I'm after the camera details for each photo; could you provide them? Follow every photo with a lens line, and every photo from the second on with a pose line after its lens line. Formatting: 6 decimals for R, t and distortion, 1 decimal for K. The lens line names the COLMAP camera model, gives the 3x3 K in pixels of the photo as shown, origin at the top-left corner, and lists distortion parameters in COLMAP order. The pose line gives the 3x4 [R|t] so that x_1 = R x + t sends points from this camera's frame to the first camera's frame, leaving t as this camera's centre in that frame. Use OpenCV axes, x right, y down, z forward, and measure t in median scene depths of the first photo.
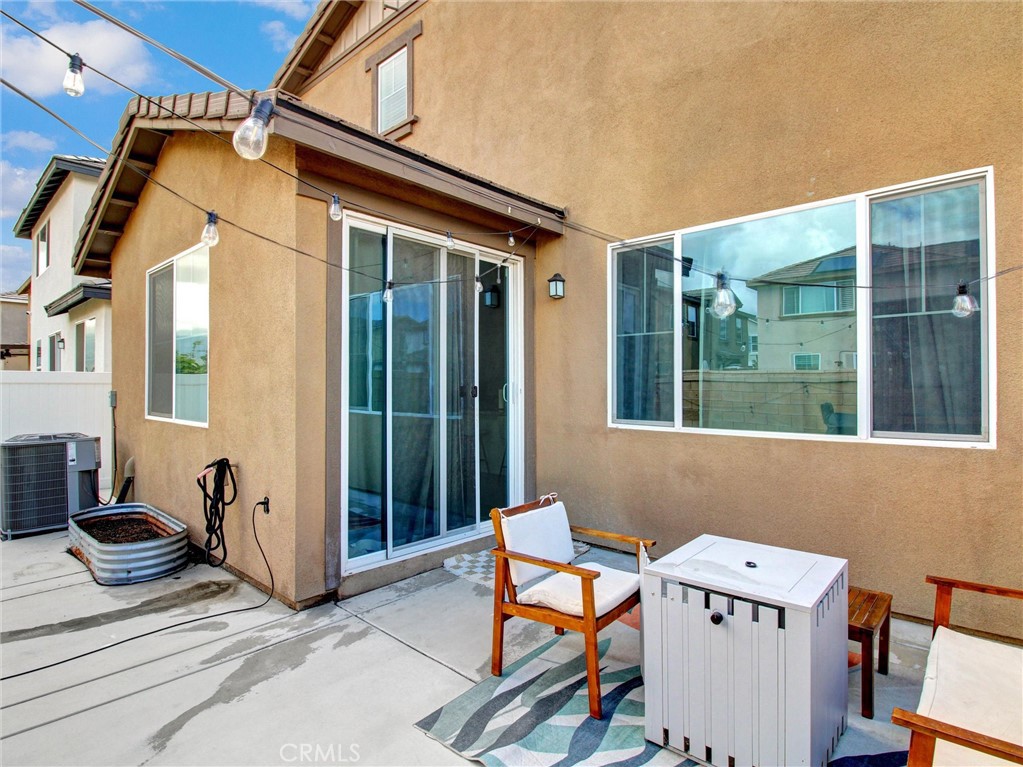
lens RADIAL K [[540.1, 0, 511.5], [0, 540.1, 383.5], [0, 0, 1]] dist [-0.000244, -0.014376]
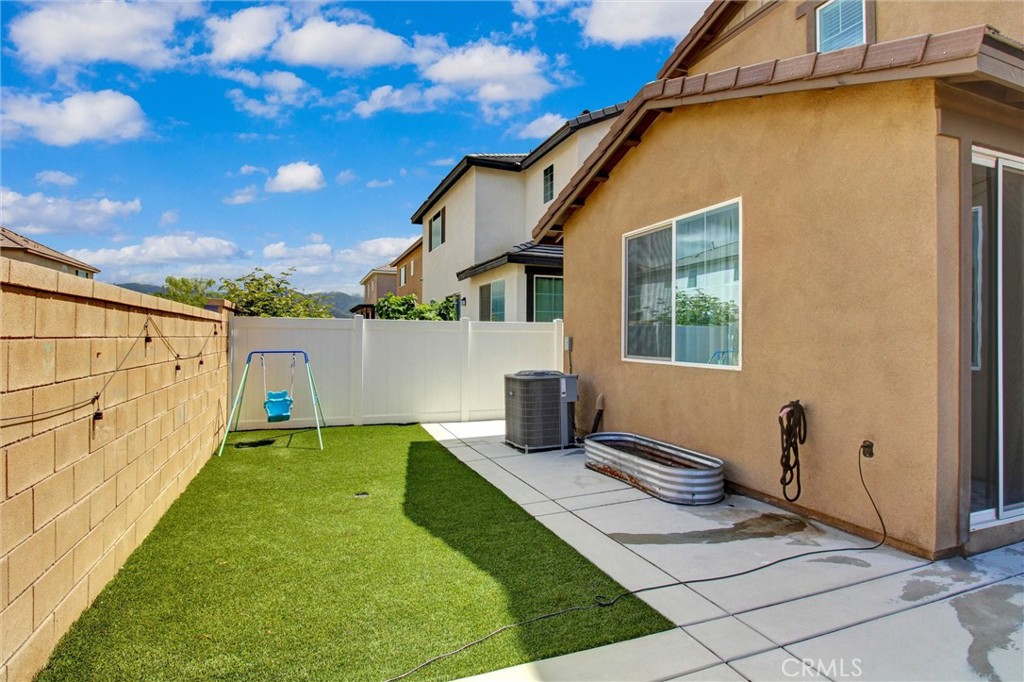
lens RADIAL K [[505.5, 0, 497.6], [0, 505.5, 336.9], [0, 0, 1]] dist [0.000611, -0.012163]
pose [[0.892722, 0.005669, -0.450572, -0.613318], [-0.003454, 0.999978, 0.005740, 0.011305], [0.450594, -0.003568, 0.892722, -0.147769]]
